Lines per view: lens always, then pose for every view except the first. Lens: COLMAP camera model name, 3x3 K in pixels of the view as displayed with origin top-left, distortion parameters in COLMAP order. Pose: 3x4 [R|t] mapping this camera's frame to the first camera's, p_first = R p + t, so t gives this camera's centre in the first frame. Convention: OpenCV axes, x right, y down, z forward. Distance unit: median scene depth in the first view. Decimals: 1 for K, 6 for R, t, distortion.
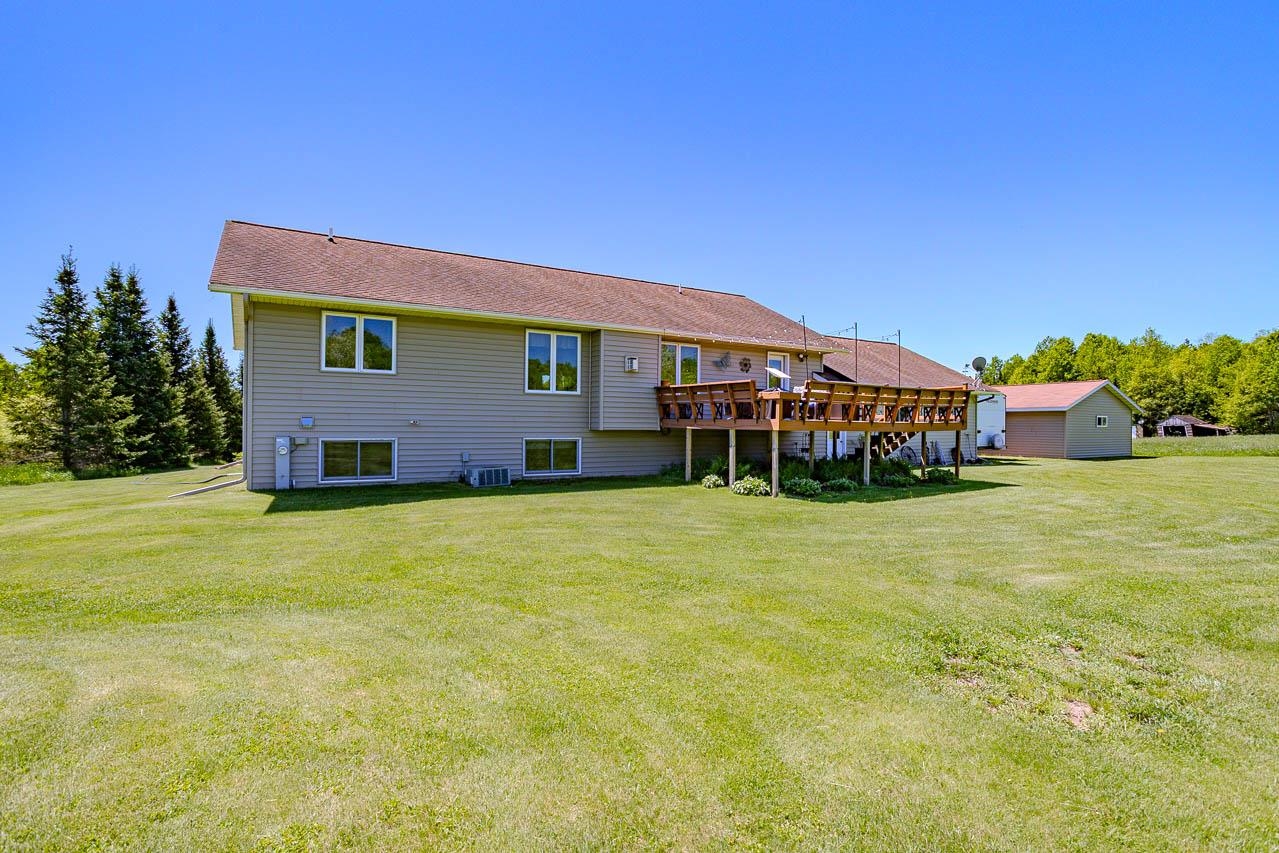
lens RADIAL K [[615.8, 0, 634.4], [0, 615.8, 422.1], [0, 0, 1]] dist [-0.055379, 0.034962]
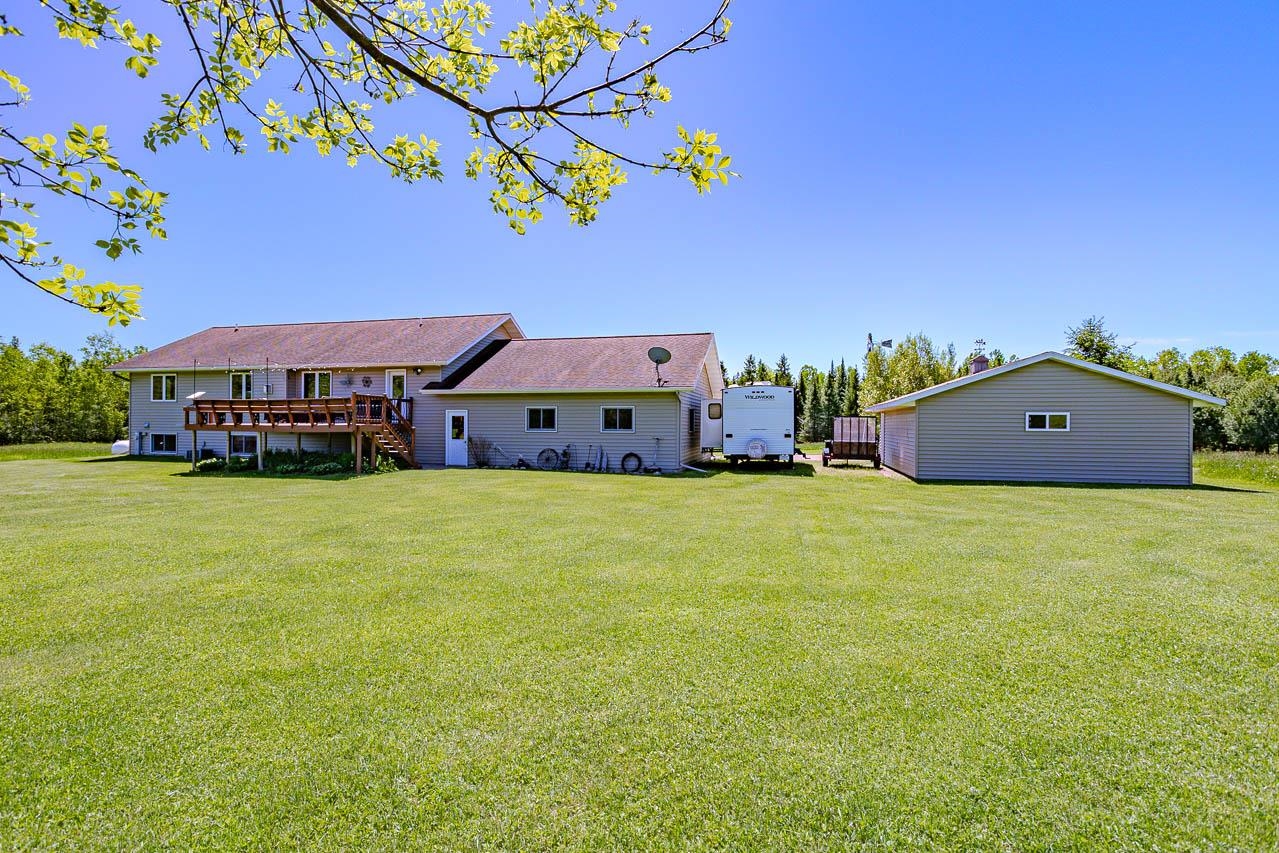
lens RADIAL K [[615.8, 0, 634.4], [0, 615.8, 422.1], [0, 0, 1]] dist [-0.055379, 0.034962]
pose [[0.702529, -0.007555, -0.711615, 1.825401], [0.000136, 0.999945, -0.010481, 0.009353], [0.711656, 0.007267, 0.702491, 0.583131]]
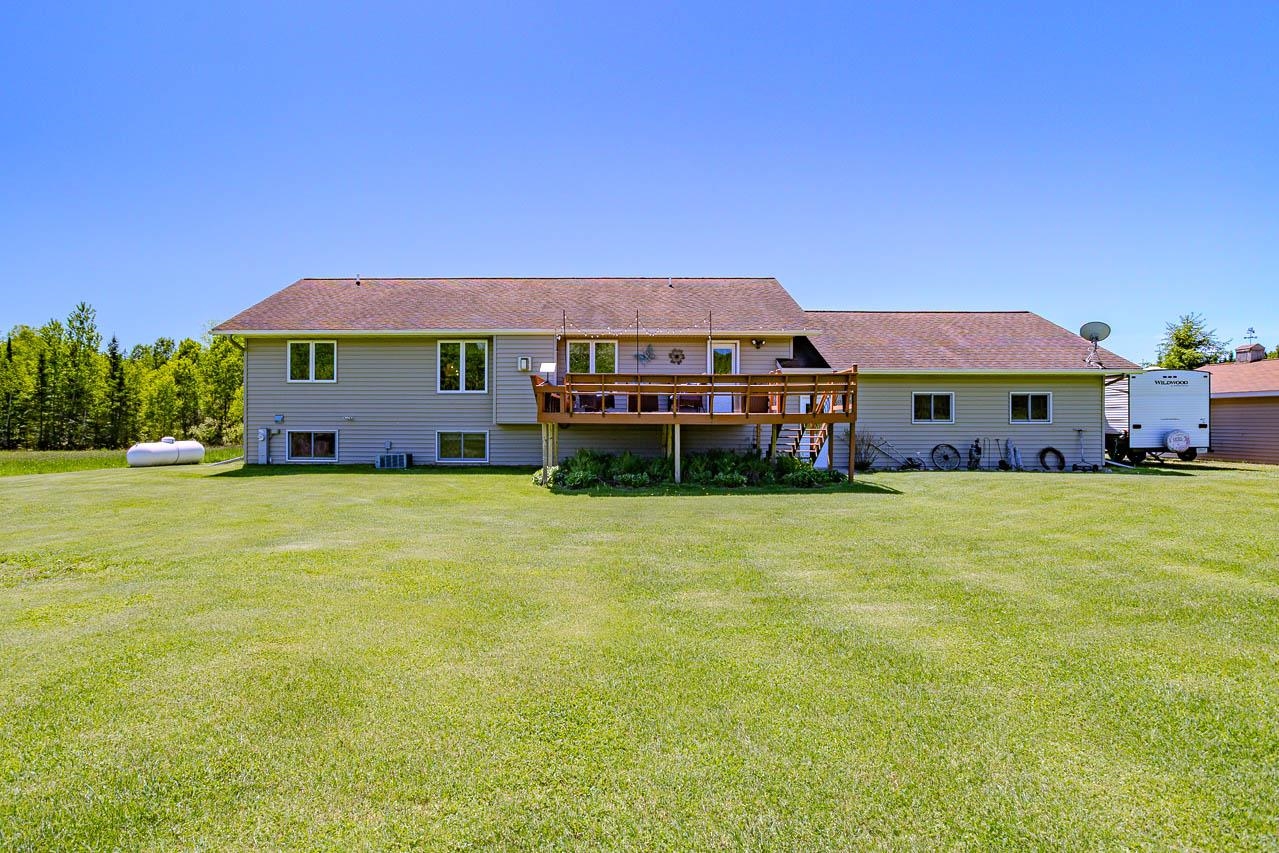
lens RADIAL K [[615.8, 0, 634.4], [0, 615.8, 422.1], [0, 0, 1]] dist [-0.055379, 0.034962]
pose [[0.855846, -0.001500, -0.517228, 0.747936], [0.006205, 0.999954, 0.007366, 0.002772], [0.517193, -0.009513, 0.855816, 0.164842]]
